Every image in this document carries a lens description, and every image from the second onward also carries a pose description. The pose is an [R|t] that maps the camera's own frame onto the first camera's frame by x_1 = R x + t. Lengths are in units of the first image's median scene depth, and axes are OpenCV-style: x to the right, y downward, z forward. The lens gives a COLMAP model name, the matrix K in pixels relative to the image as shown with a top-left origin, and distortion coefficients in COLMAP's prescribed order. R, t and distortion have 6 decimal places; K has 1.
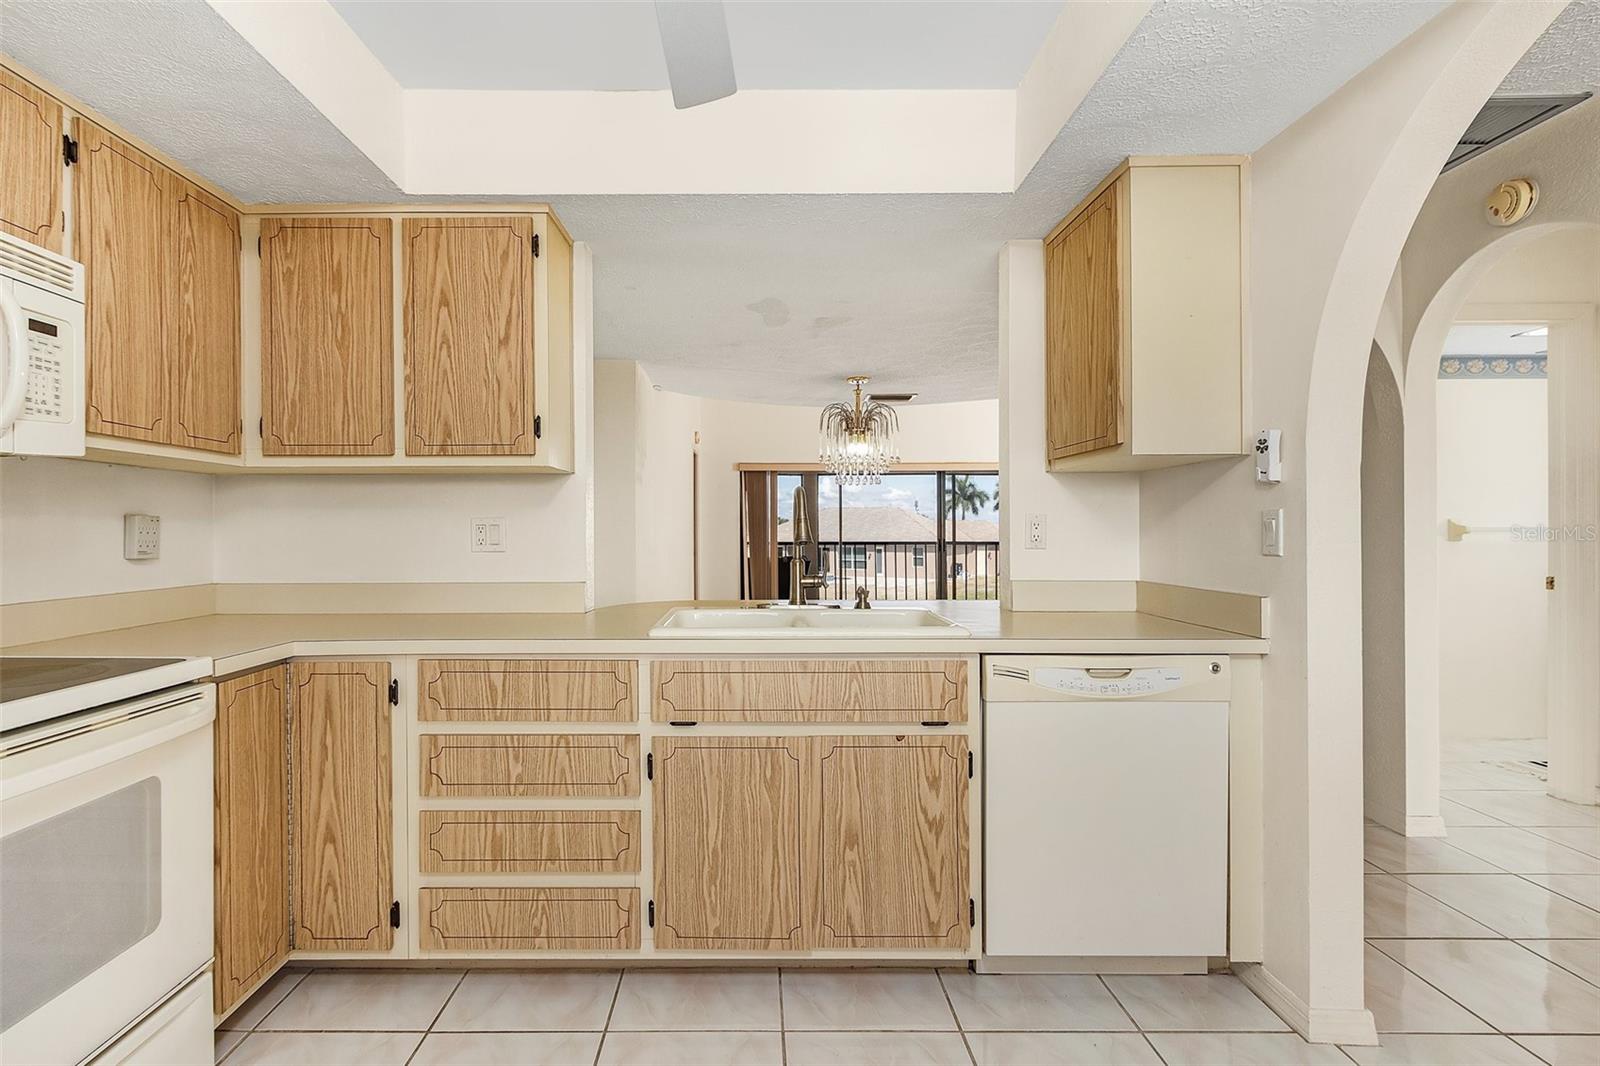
lens RADIAL K [[772.6, 0, 762.5], [0, 772.6, 531.7], [0, 0, 1]] dist [-0.000601, -0.001272]
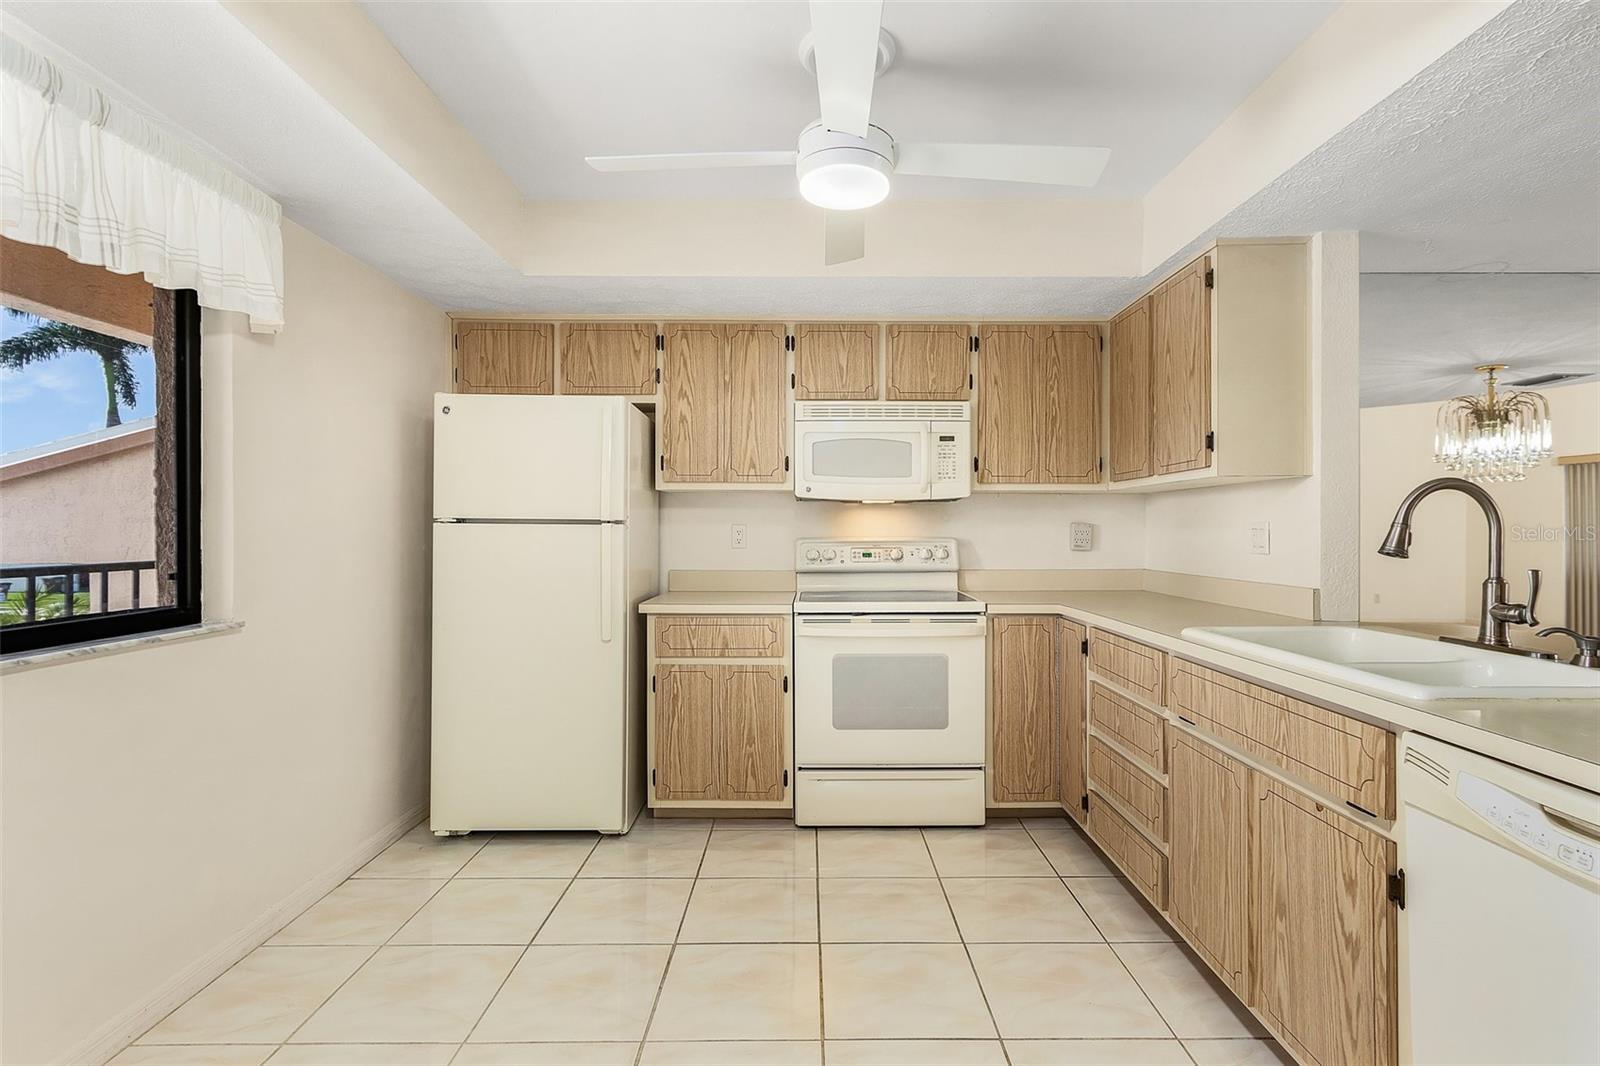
lens RADIAL K [[772.6, 0, 787.3], [0, 772.6, 544.4], [0, 0, 1]] dist [-0.000601, -0.001272]
pose [[-0.034043, 0.020478, -0.999211, 0.964530], [-0.002911, 0.999784, 0.020589, -0.011160], [0.999416, 0.003610, -0.033976, 0.493032]]
